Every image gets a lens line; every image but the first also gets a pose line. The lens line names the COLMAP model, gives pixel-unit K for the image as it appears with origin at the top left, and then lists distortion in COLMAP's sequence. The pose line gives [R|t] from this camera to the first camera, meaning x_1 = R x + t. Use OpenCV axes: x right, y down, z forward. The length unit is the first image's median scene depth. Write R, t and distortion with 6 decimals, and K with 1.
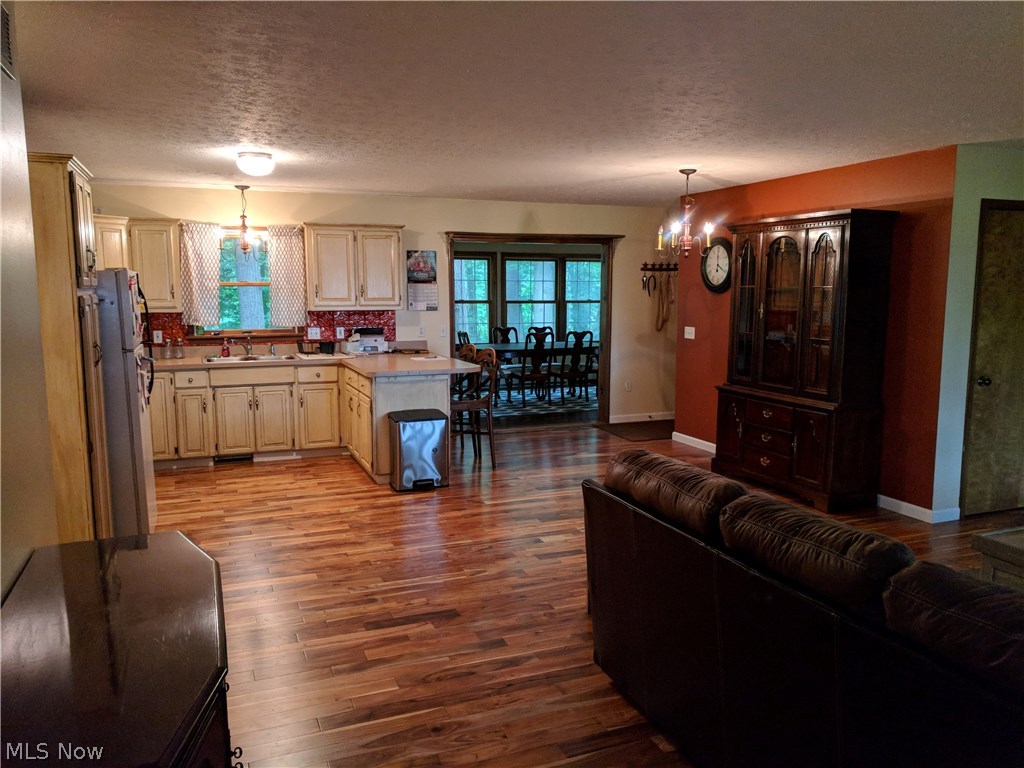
lens RADIAL K [[777.5, 0, 513.1], [0, 777.5, 387.4], [0, 0, 1]] dist [0.009860, -0.000540]
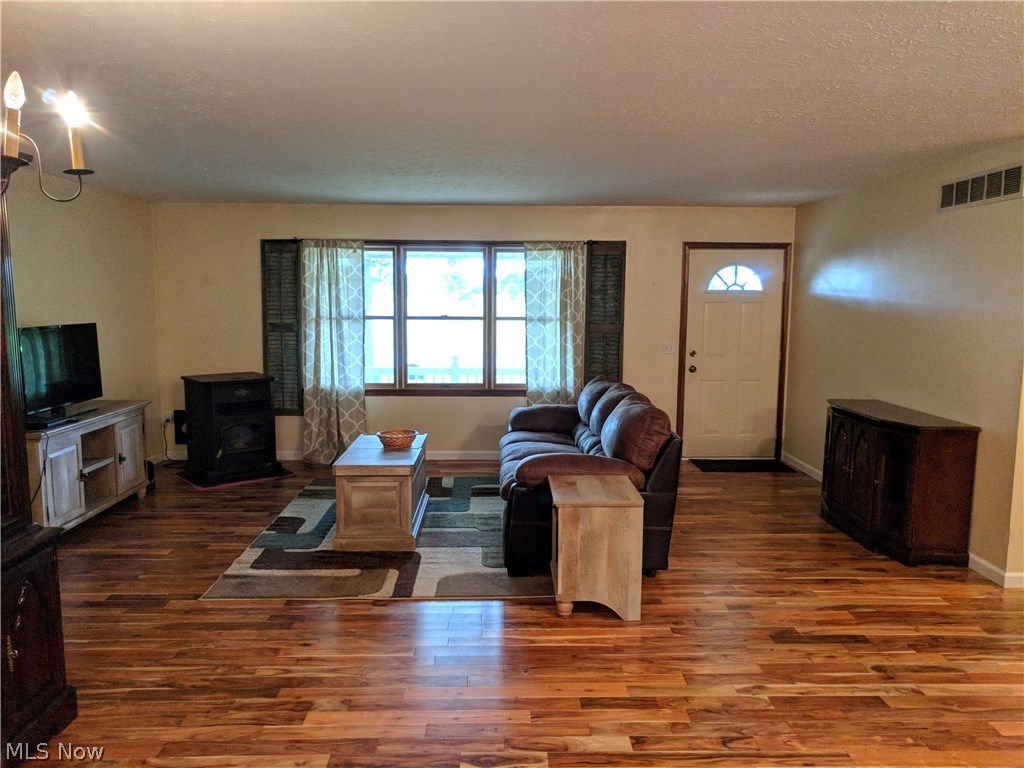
lens RADIAL K [[777.5, 0, 513.1], [0, 777.5, 387.4], [0, 0, 1]] dist [0.009860, -0.000540]
pose [[-0.935285, -0.045643, 0.350941, -0.093226], [0.044441, 0.968651, 0.244419, -0.264059], [-0.351095, 0.244198, -0.903936, 1.876078]]
